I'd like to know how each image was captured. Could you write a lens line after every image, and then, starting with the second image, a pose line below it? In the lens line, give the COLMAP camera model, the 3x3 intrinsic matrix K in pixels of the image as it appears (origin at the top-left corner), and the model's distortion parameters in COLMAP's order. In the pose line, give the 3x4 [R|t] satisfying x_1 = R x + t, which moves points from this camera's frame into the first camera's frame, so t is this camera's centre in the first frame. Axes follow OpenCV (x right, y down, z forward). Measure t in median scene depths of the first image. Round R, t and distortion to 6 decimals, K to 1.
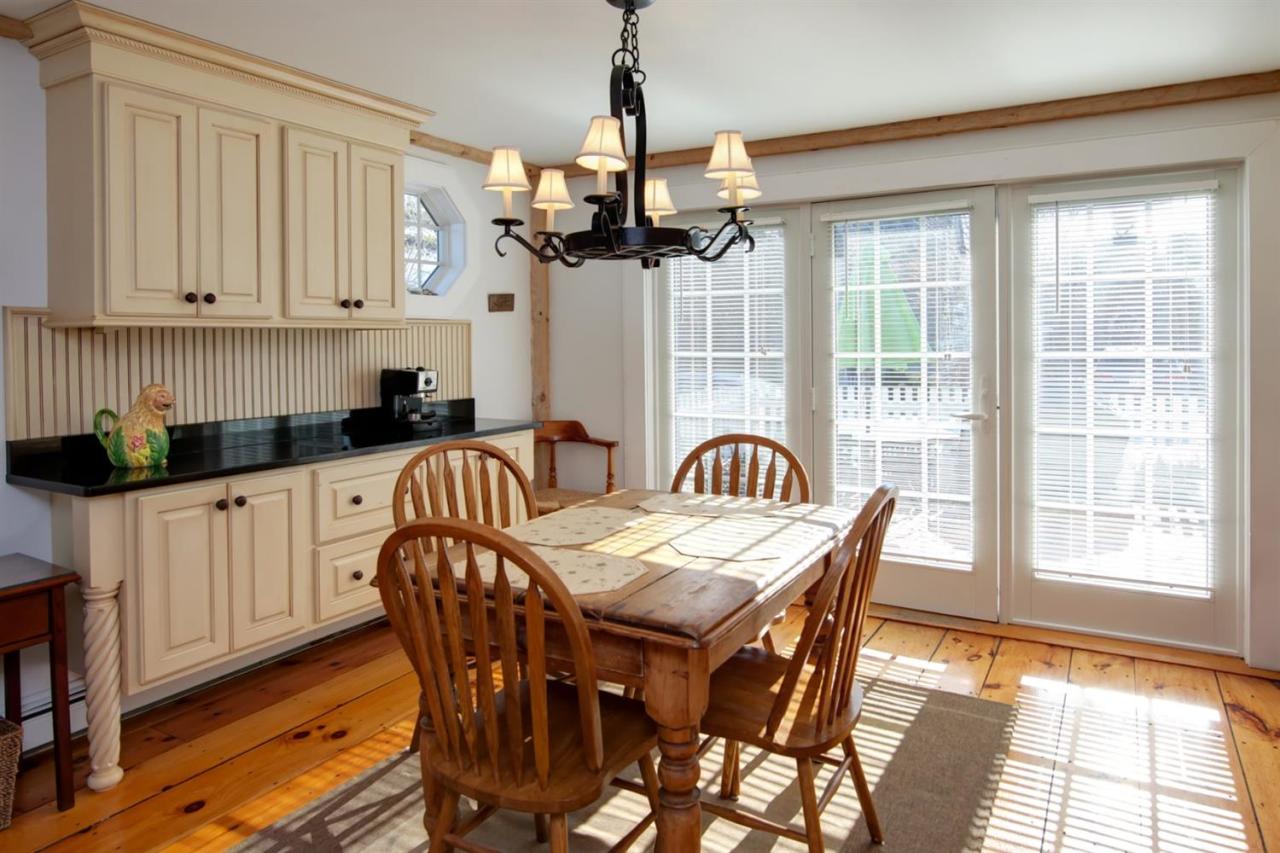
lens RADIAL K [[784.0, 0, 679.3], [0, 784.0, 352.6], [0, 0, 1]] dist [-0.021553, 0.001284]
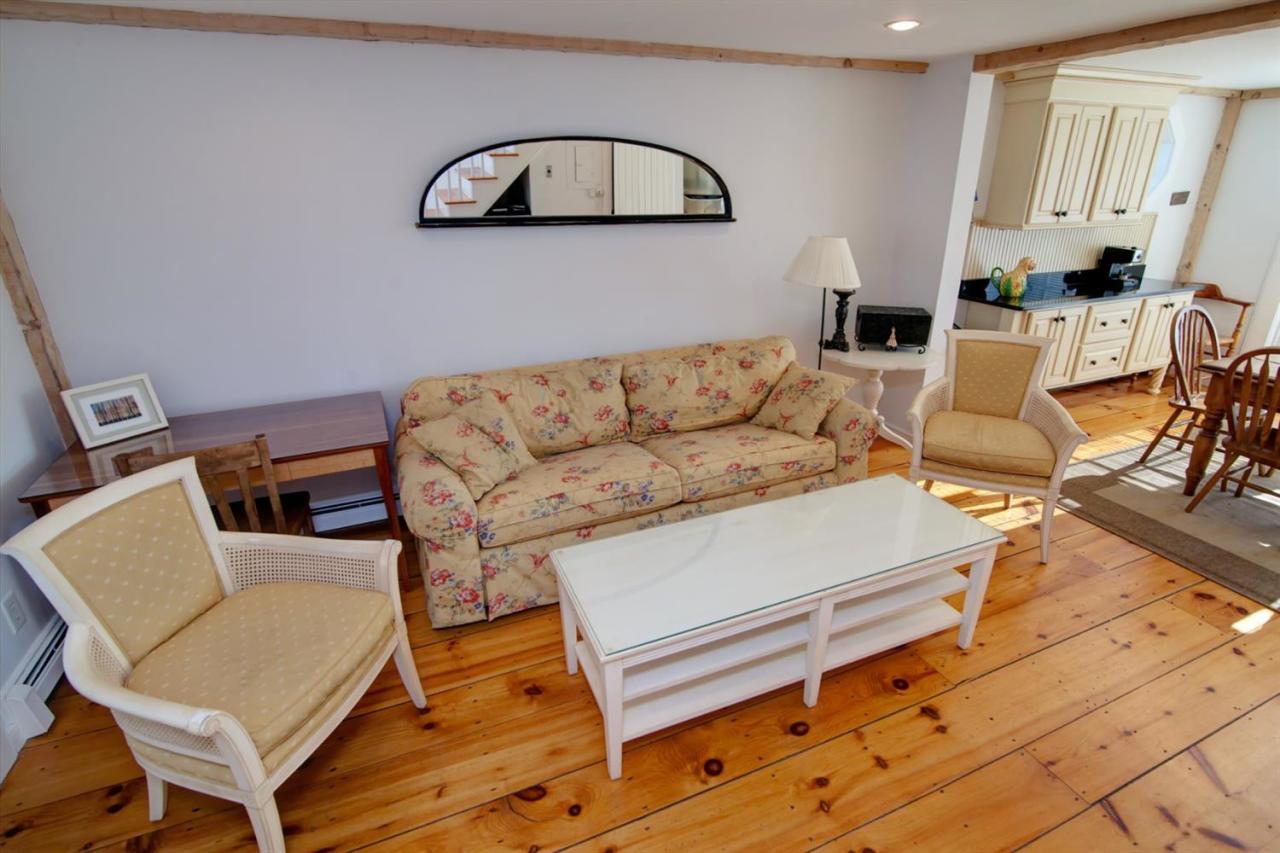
lens RADIAL K [[623.0, 0, 643.5], [0, 623.0, 425.2], [0, 0, 1]] dist [-0.016677, 0.000121]
pose [[0.789286, 0.225350, -0.571179, -0.331046], [-0.001834, 0.931081, 0.364809, -0.106039], [0.614023, -0.286891, 0.735302, -0.724683]]
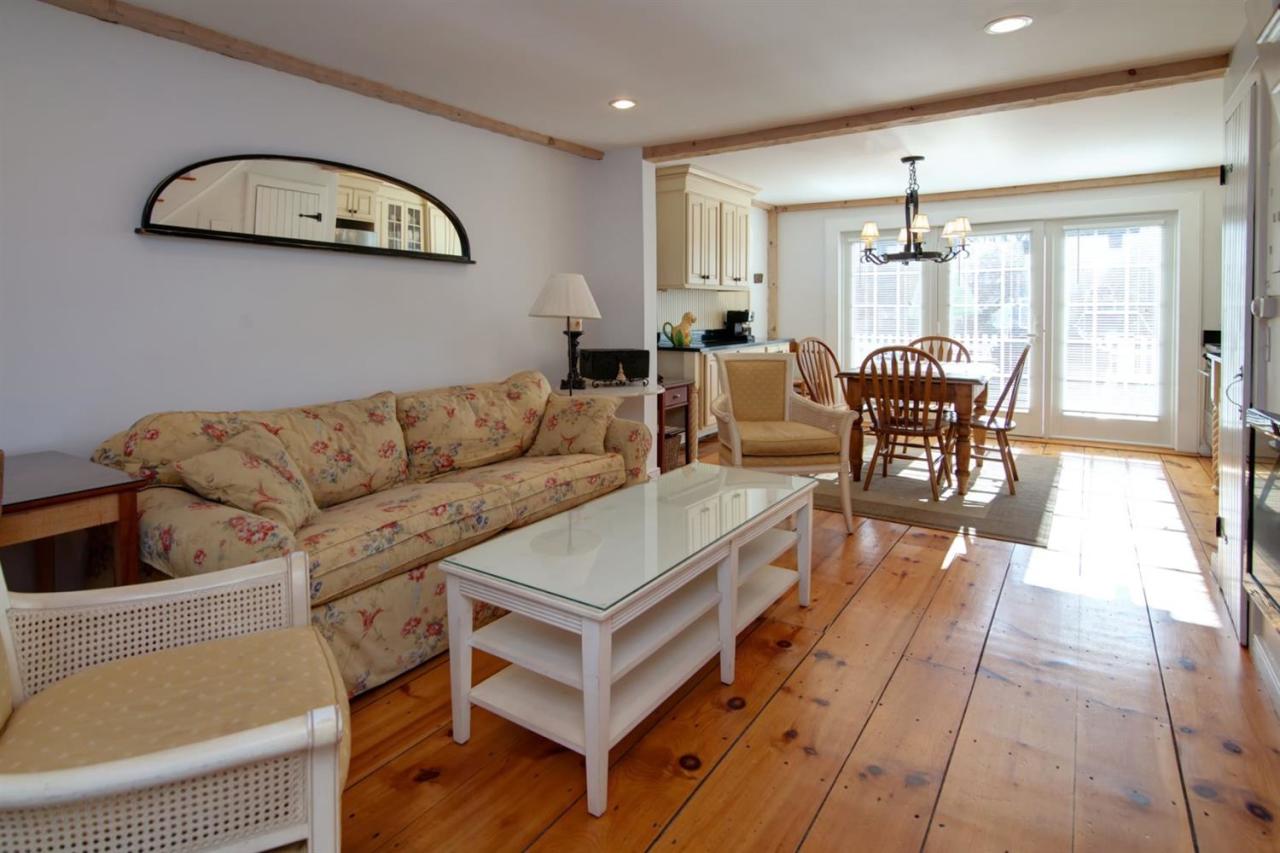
lens RADIAL K [[693.7, 0, 584.0], [0, 693.7, 324.5], [0, 0, 1]] dist [-0.004312, -0.001668]
pose [[0.993022, 0.007395, -0.117698, -0.558319], [-0.006401, 0.999941, 0.008825, 0.045646], [0.117756, -0.008010, 0.993010, -0.908337]]
